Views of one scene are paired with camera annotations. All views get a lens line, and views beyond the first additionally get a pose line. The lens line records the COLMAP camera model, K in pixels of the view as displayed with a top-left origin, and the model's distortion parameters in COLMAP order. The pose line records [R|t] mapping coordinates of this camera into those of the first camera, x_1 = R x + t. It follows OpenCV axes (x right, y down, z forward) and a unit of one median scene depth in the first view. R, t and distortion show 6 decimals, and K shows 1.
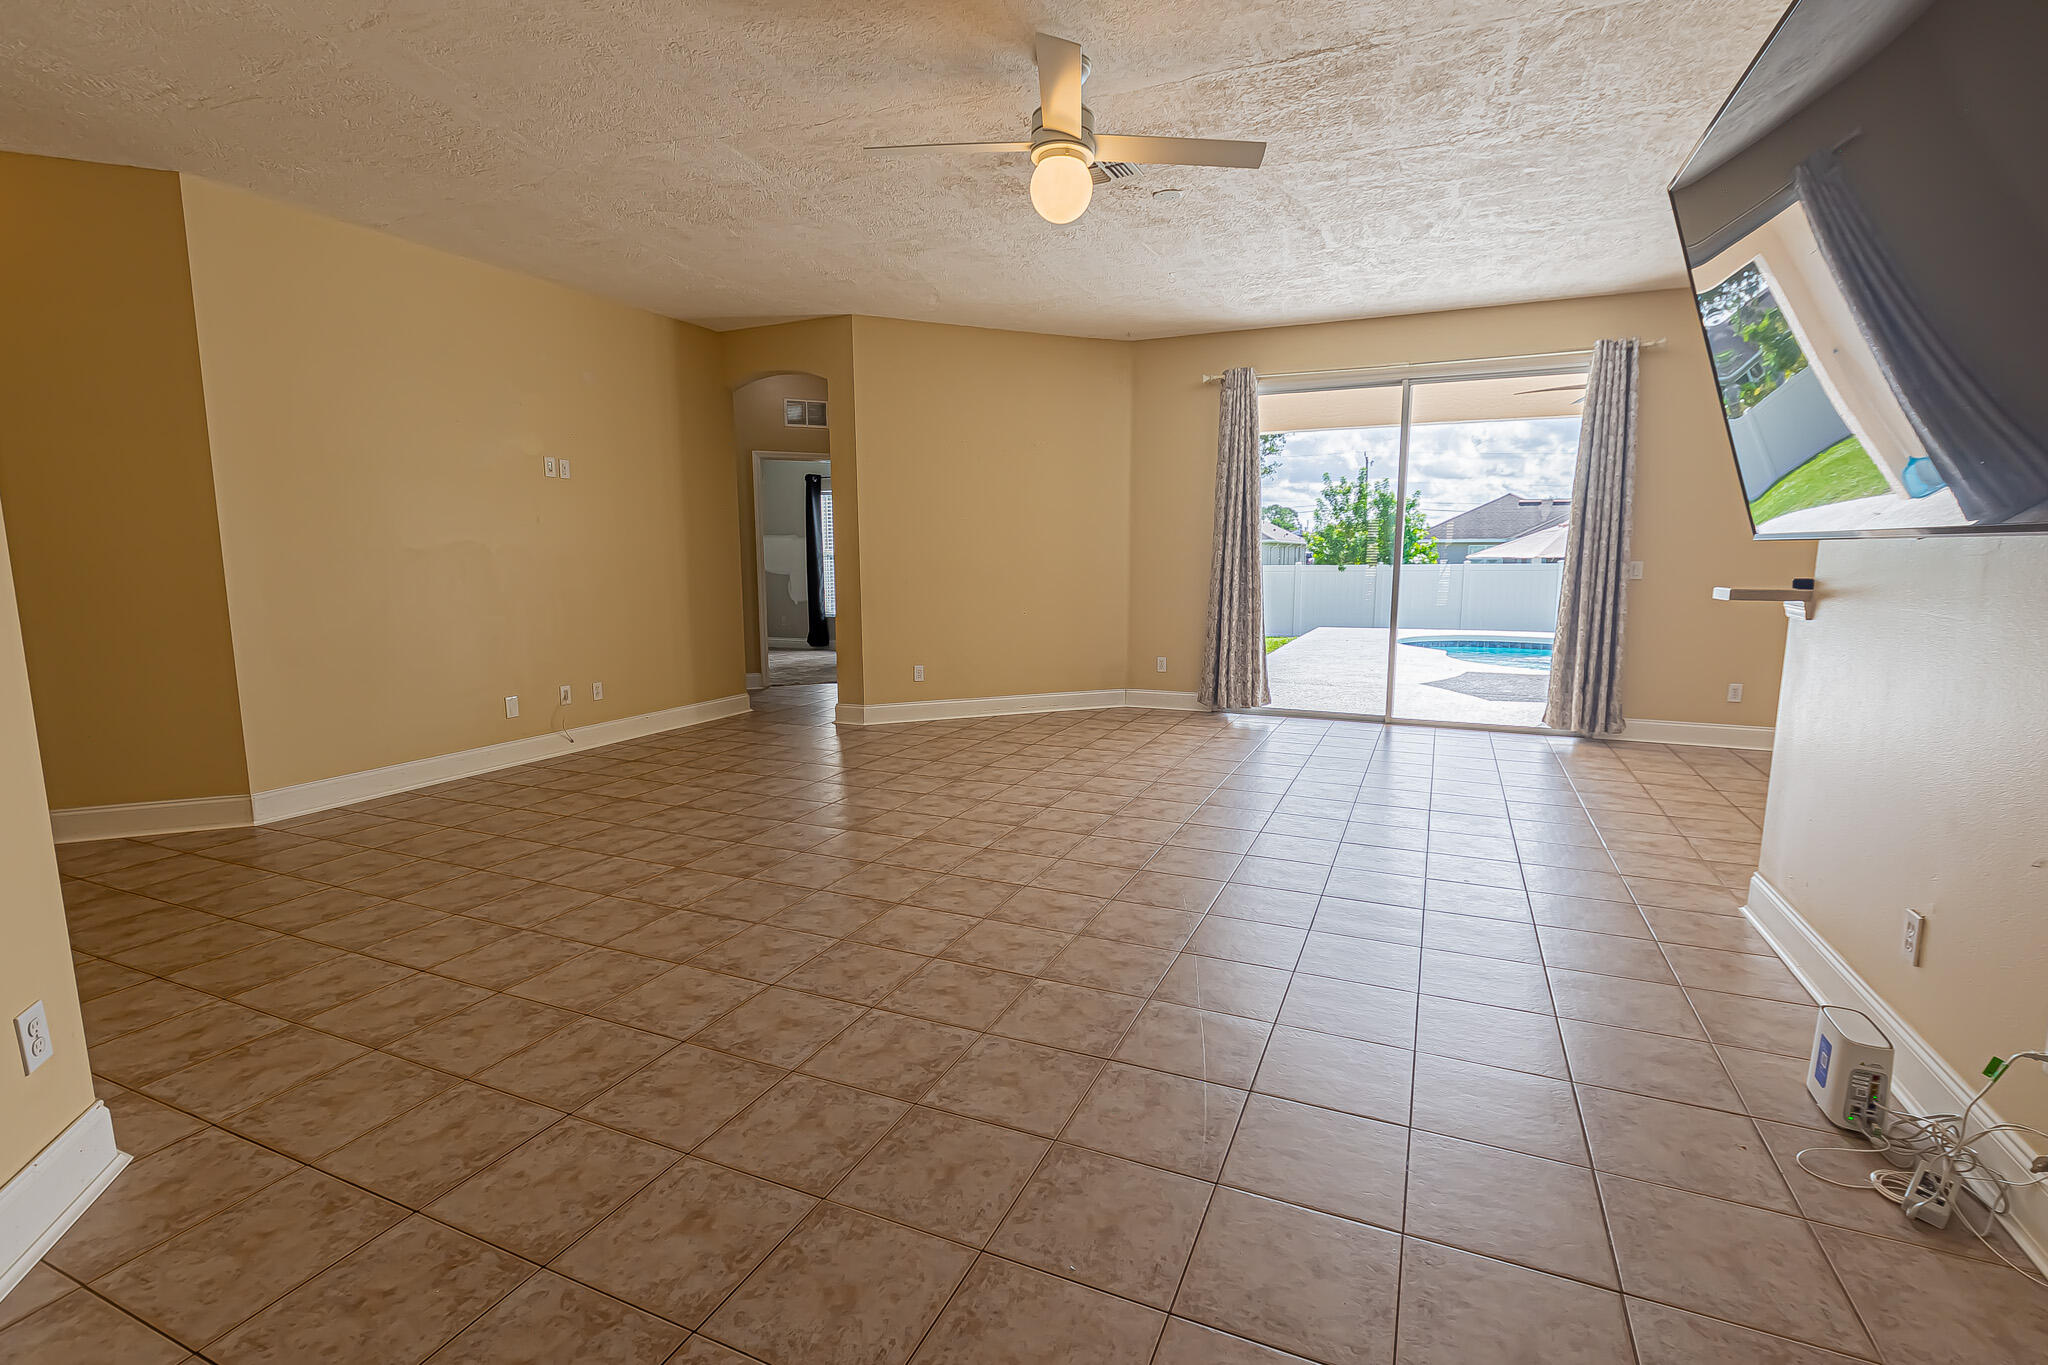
lens RADIAL K [[917.7, 0, 1032.3], [0, 917.7, 686.2], [0, 0, 1]] dist [-0.008047, 0.001484]
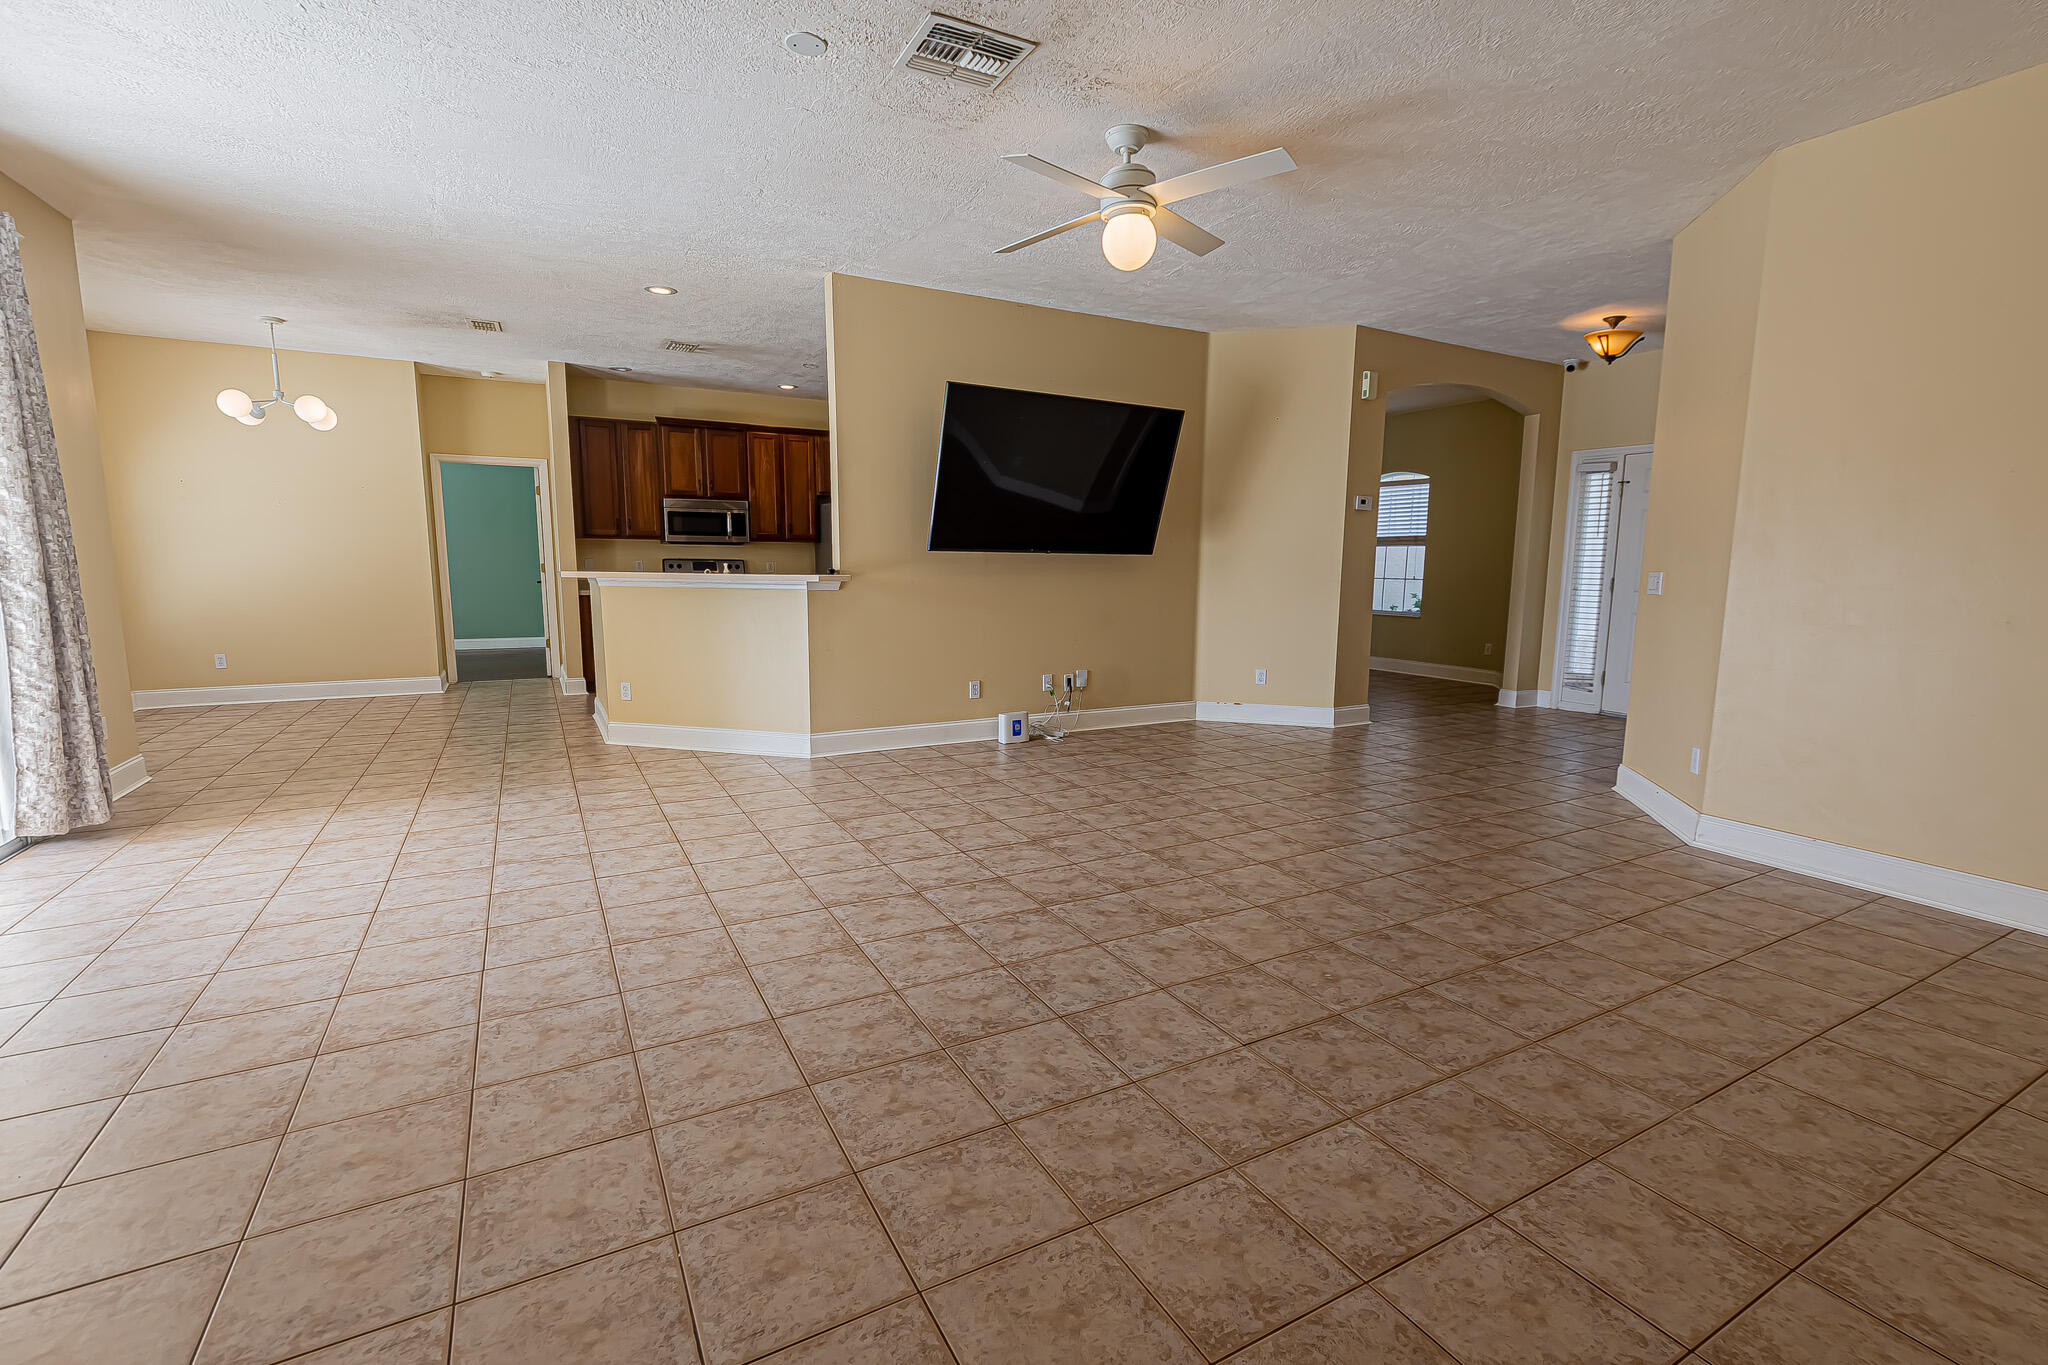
lens RADIAL K [[917.7, 0, 1031.3], [0, 917.7, 686.9], [0, 0, 1]] dist [-0.008047, 0.001484]
pose [[-0.797980, -0.090678, 0.595824, -0.508473], [0.078140, 0.964706, 0.251469, -0.250338], [-0.597597, 0.247224, -0.762730, 1.751745]]
